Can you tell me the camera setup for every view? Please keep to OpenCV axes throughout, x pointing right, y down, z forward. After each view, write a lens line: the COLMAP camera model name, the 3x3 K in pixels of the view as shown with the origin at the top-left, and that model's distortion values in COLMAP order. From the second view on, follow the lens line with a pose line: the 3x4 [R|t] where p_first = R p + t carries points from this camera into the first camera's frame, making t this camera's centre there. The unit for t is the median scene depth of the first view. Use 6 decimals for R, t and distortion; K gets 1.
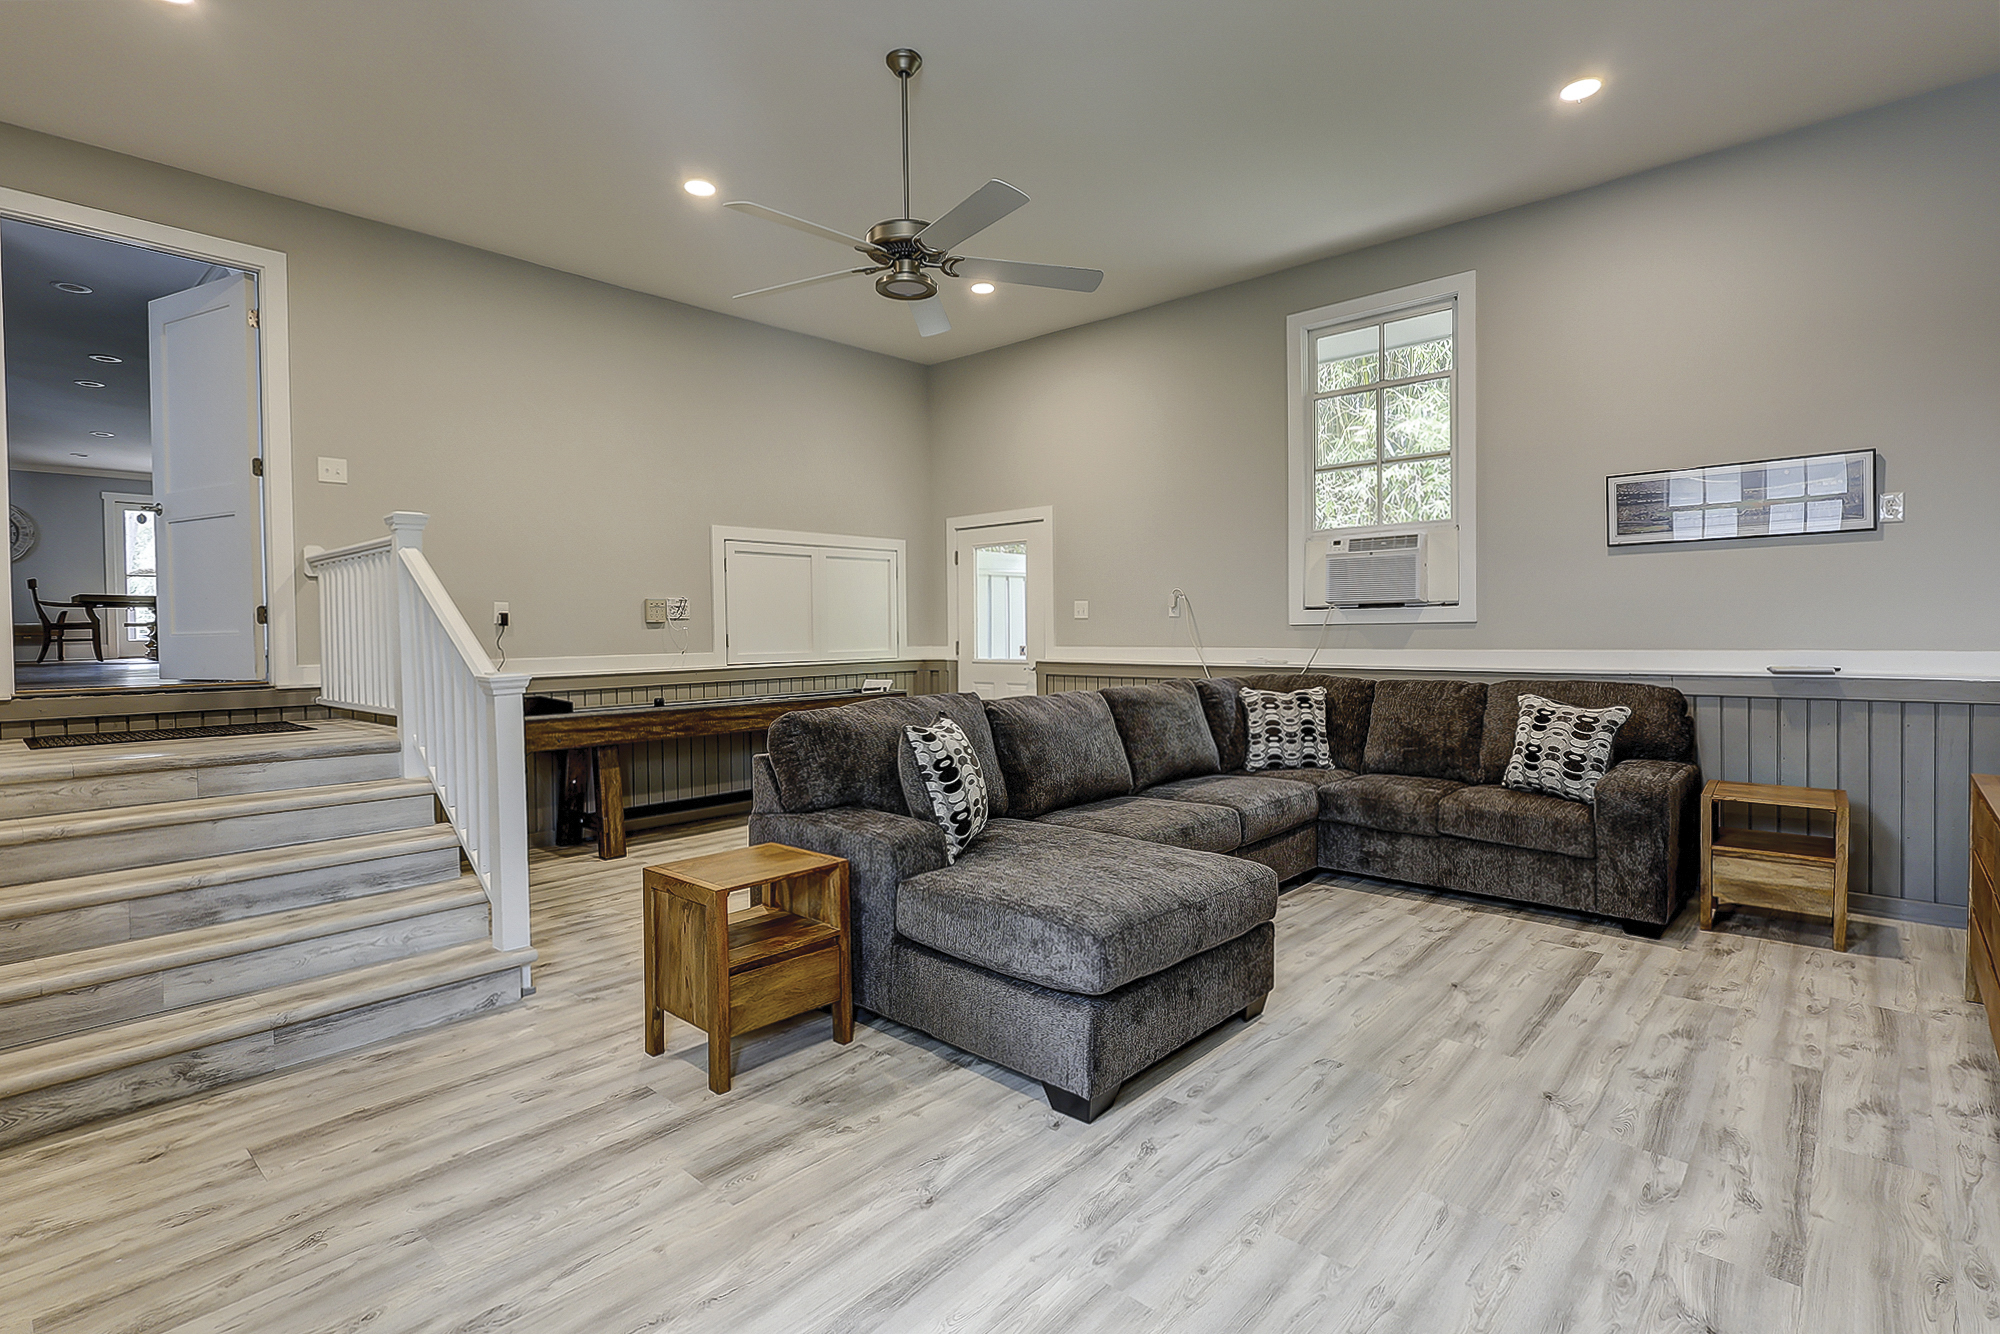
lens RADIAL K [[965.1, 0, 989.4], [0, 965.1, 621.1], [0, 0, 1]] dist [-0.002618, 0.000664]
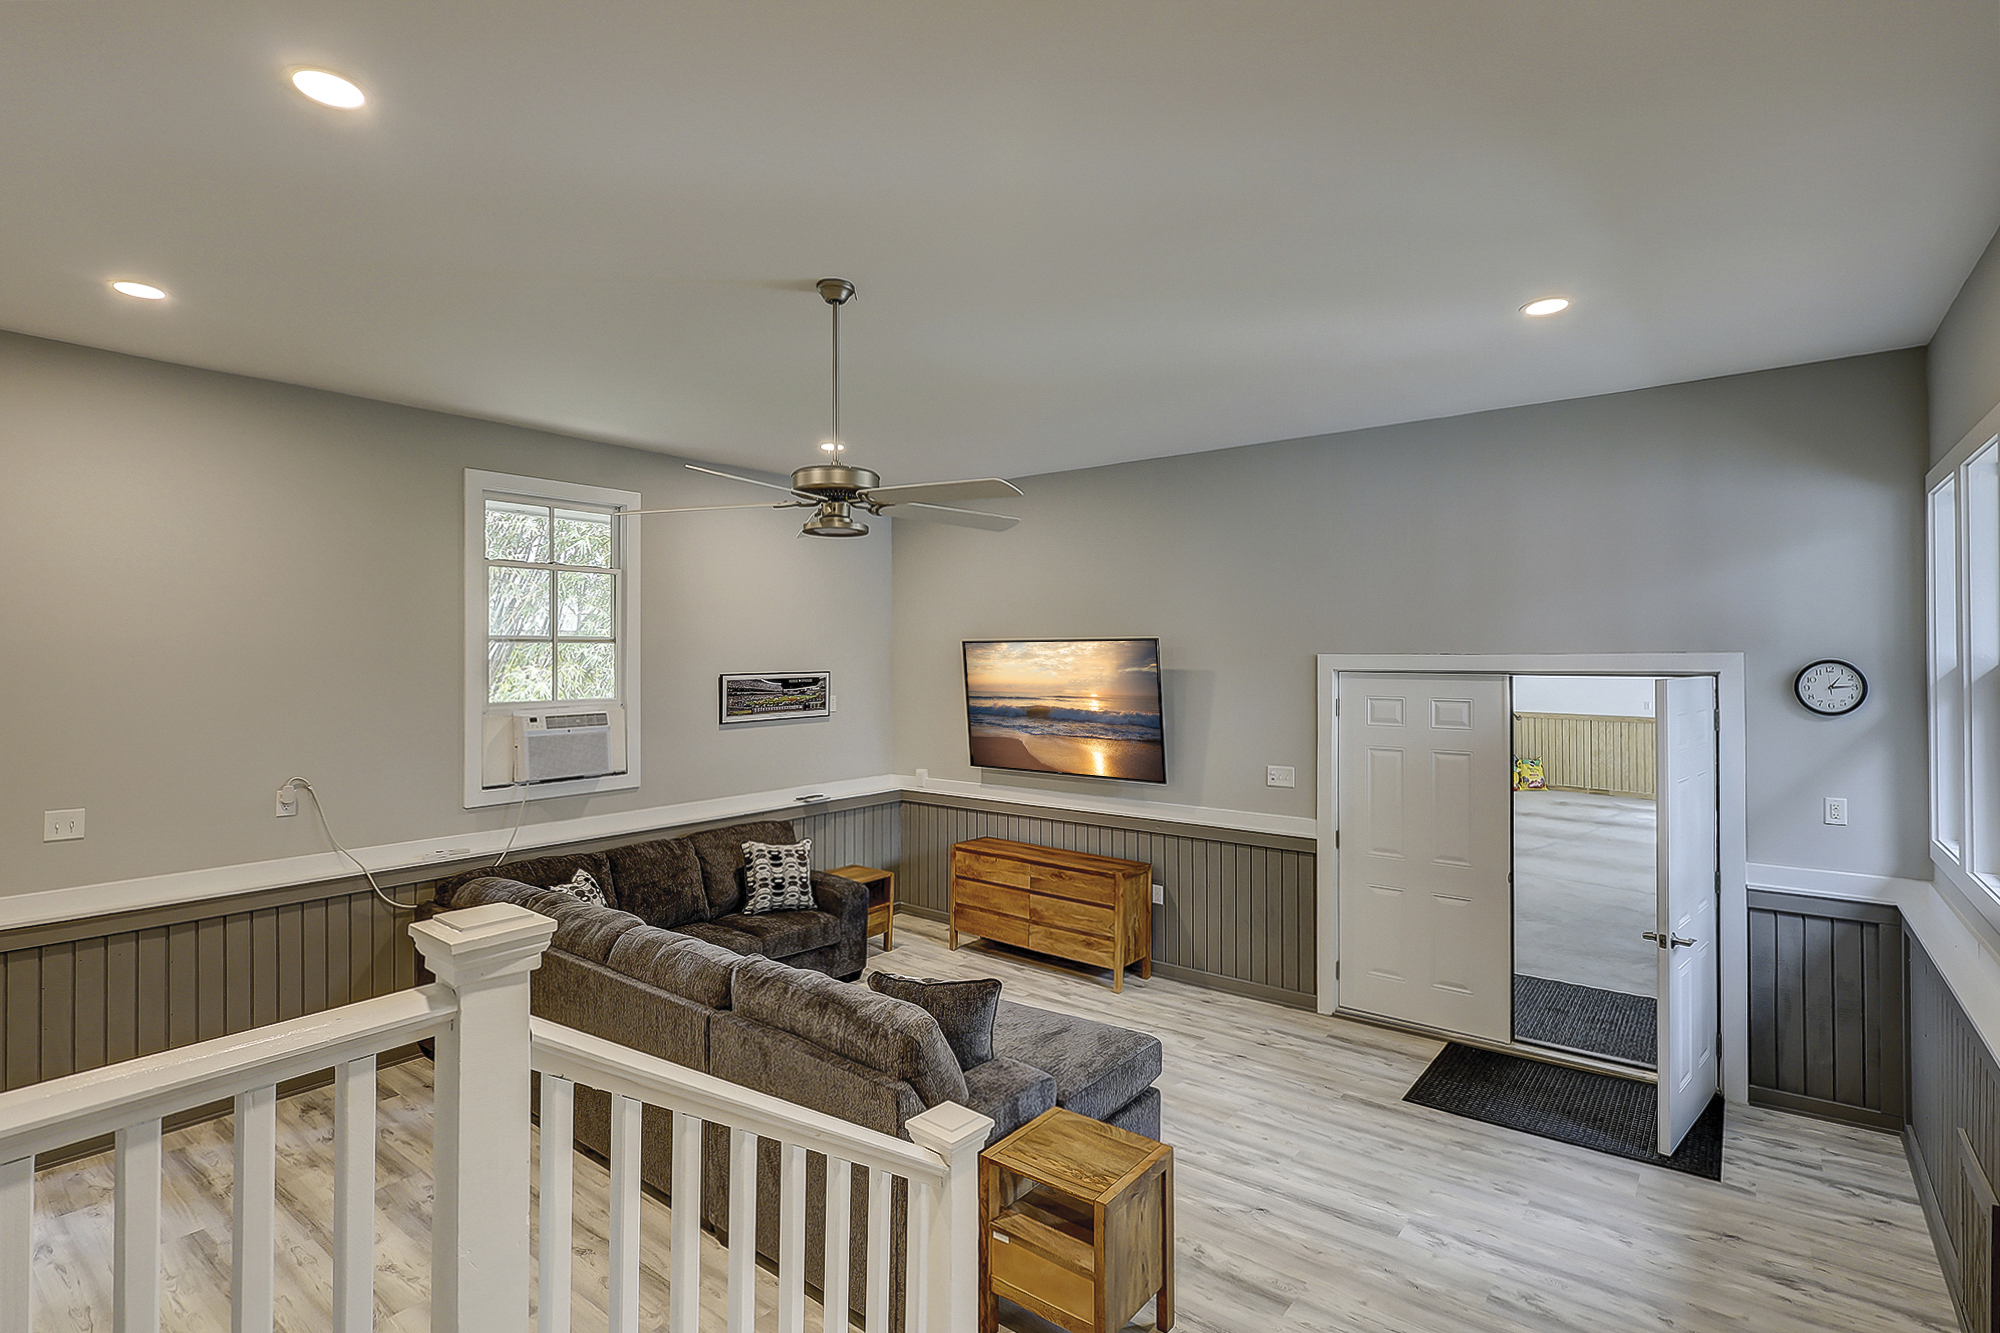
lens RADIAL K [[965.1, 0, 995.2], [0, 965.1, 619.4], [0, 0, 1]] dist [-0.002618, 0.000664]
pose [[-0.063204, 0.053776, 0.996551, -0.704826], [0.001530, 0.998551, -0.053787, -0.137819], [-0.997999, -0.001875, -0.063195, 0.620696]]
